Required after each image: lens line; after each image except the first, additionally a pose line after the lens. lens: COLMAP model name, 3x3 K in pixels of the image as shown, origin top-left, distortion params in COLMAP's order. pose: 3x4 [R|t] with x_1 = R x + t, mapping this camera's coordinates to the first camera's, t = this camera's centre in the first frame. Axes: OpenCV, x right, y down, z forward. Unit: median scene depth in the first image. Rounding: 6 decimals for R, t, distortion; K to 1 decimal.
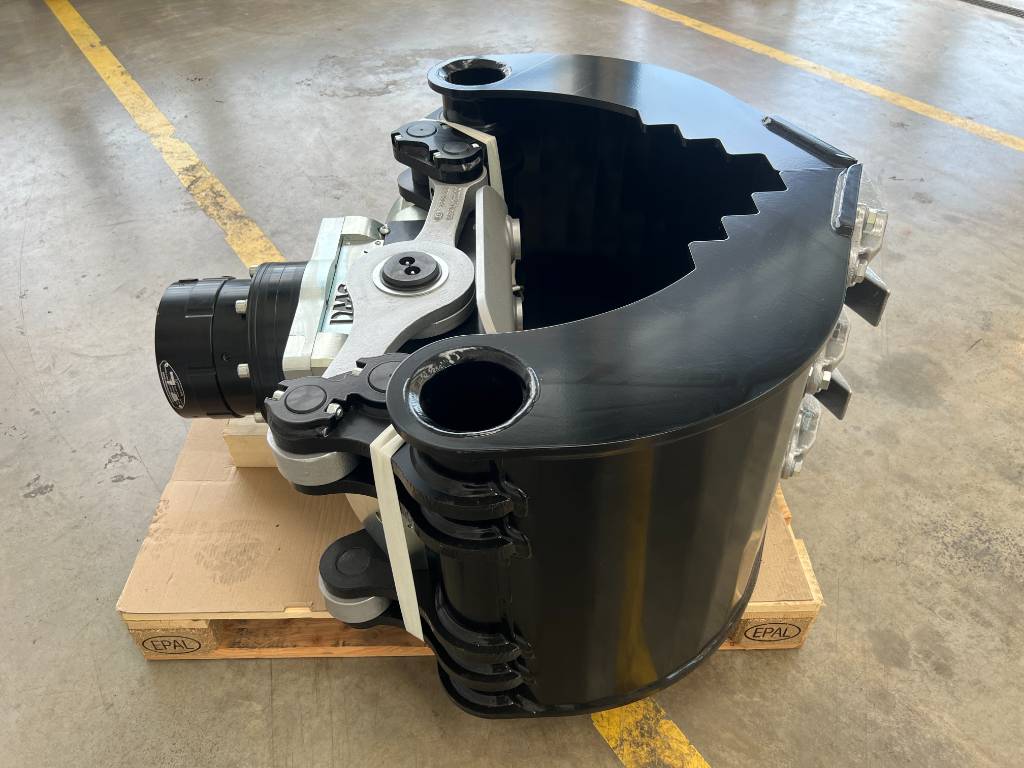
lens RADIAL K [[765.8, 0, 514.3], [0, 765.8, 401.3], [0, 0, 1]] dist [0.051952, -0.060234]
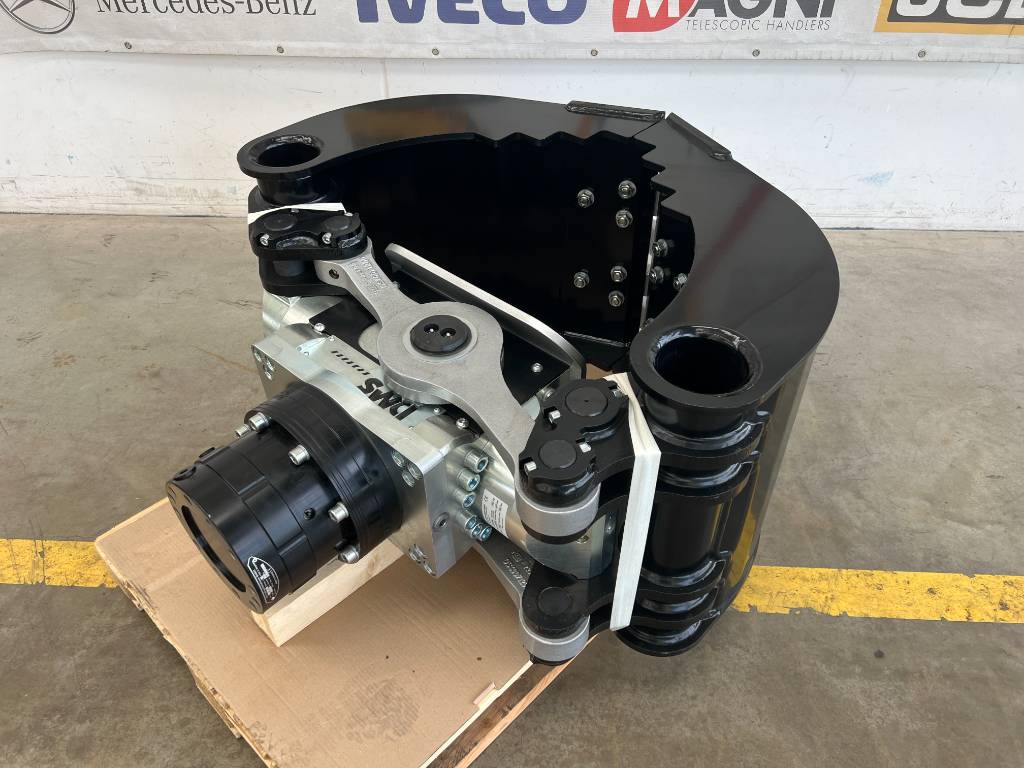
lens RADIAL K [[765.1, 0, 514.7], [0, 765.1, 392.0], [0, 0, 1]] dist [0.055789, -0.061755]
pose [[-0.596533, 0.530098, -0.602615, 0.457292], [-0.537200, 0.294126, 0.790510, -0.789574], [0.596292, 0.795290, 0.109313, 0.785647]]
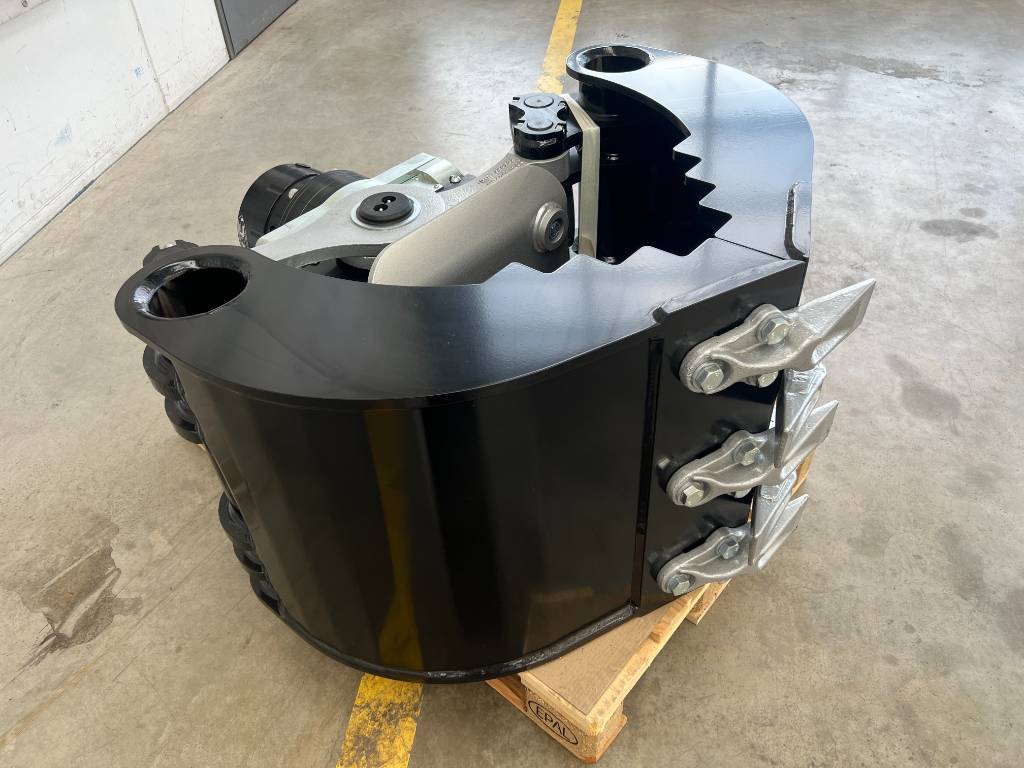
lens RADIAL K [[765.1, 0, 514.7], [0, 765.1, 392.0], [0, 0, 1]] dist [0.055789, -0.061755]
pose [[0.748485, 0.437622, -0.498254, 0.539895], [-0.430798, 0.892084, 0.136375, -0.137060], [0.504166, 0.112573, 0.856239, 0.153755]]
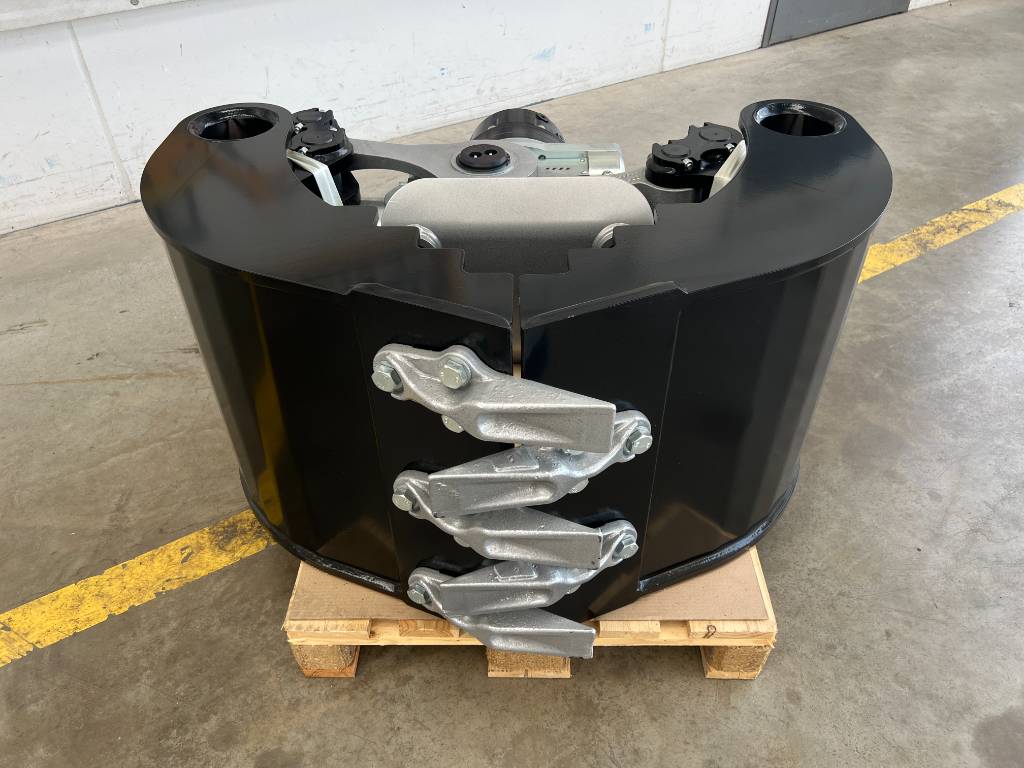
lens RADIAL K [[769.2, 0, 517.7], [0, 769.2, 385.0], [0, 0, 1]] dist [0.047600, -0.053698]
pose [[-0.029741, 0.669051, -0.742621, 0.804591], [-0.677673, 0.532636, 0.507009, -0.514916], [0.734762, 0.518334, 0.437557, 0.573197]]
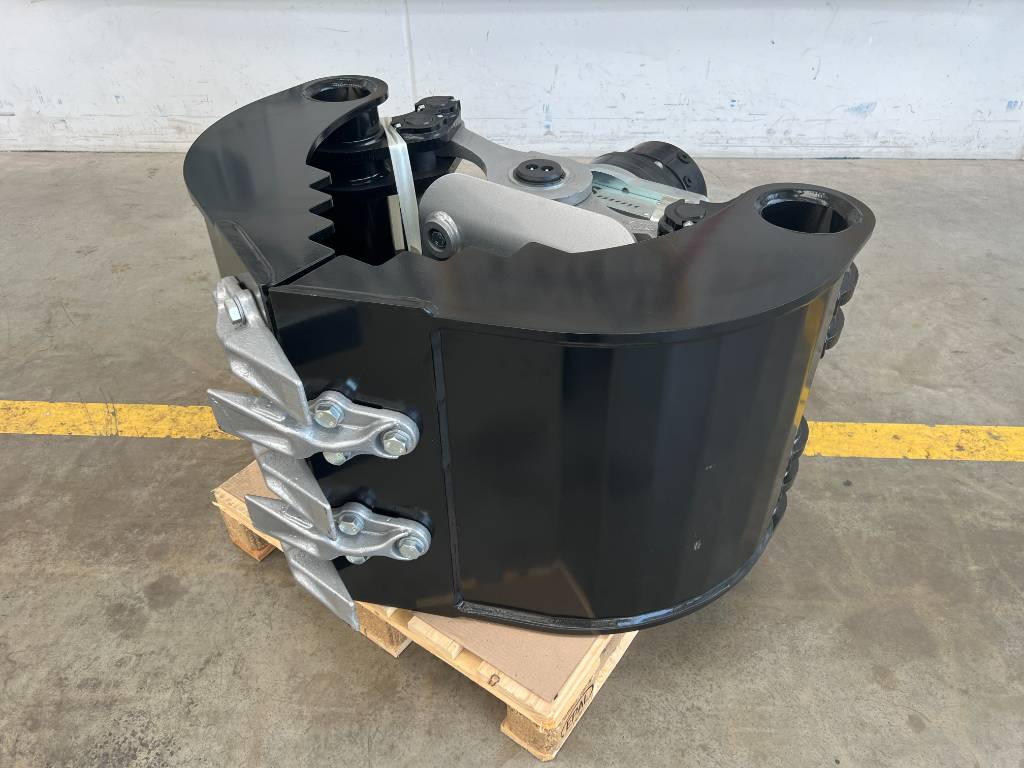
lens RADIAL K [[769.2, 0, 517.7], [0, 769.2, 385.0], [0, 0, 1]] dist [0.047600, -0.053698]
pose [[-0.599850, 0.529806, -0.599571, 0.660788], [-0.528783, 0.299879, 0.794016, -0.850004], [0.600473, 0.793333, 0.100270, 0.923860]]
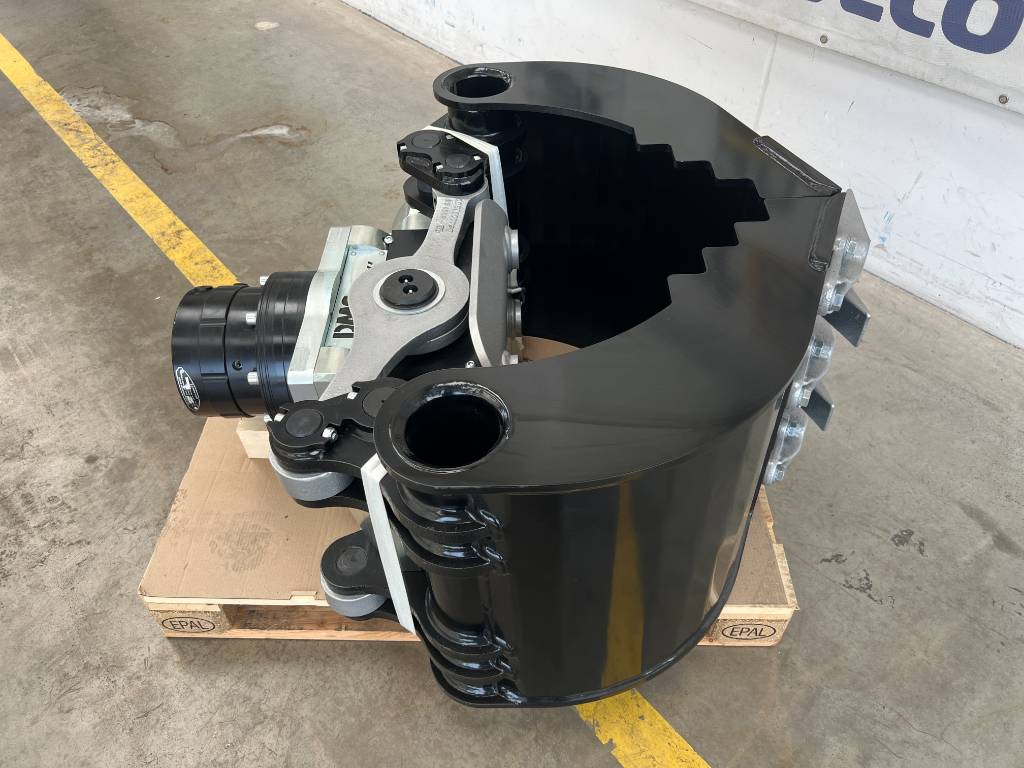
lens RADIAL K [[761.7, 0, 517.3], [0, 761.7, 399.8], [0, 0, 1]] dist [0.042115, -0.049358]
pose [[-0.994008, 0.082351, -0.071871, -0.080481], [-0.069238, 0.034401, 0.997007, -0.961115], [0.084577, 0.996009, -0.028493, 0.940077]]
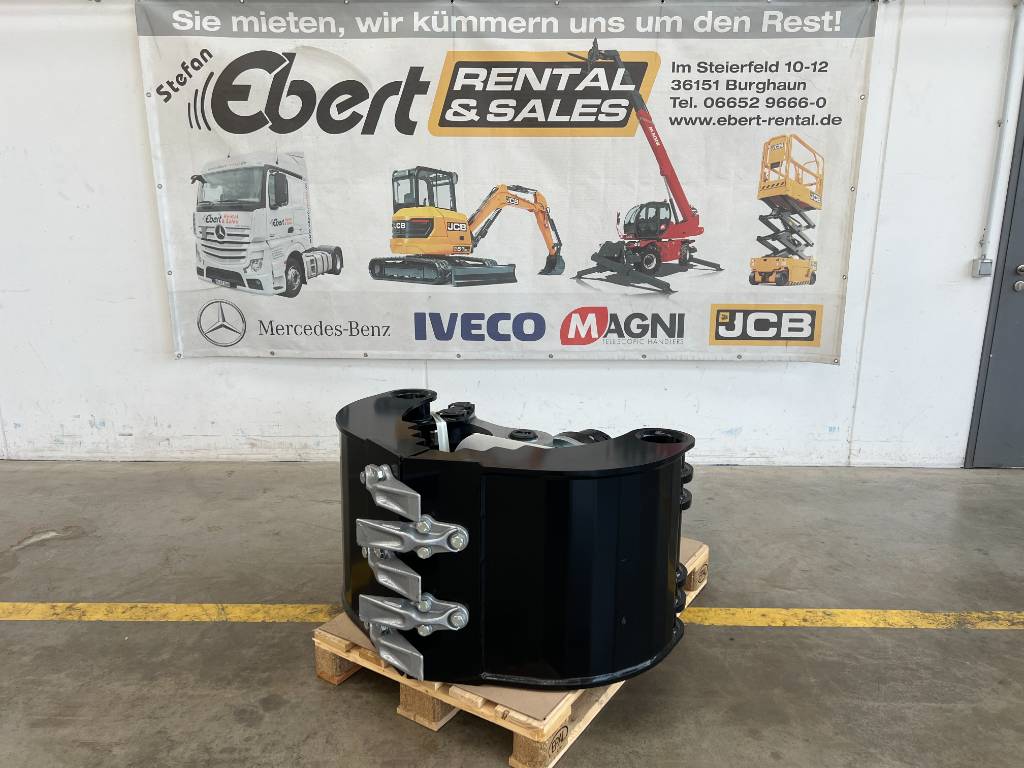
lens RADIAL K [[765.1, 0, 514.7], [0, 765.1, 392.0], [0, 0, 1]] dist [0.055789, -0.061755]
pose [[-0.561279, 0.207151, -0.801283, 1.288096], [-0.562315, 0.614934, 0.552864, -1.166480], [0.607262, 0.760884, -0.228665, 1.134634]]
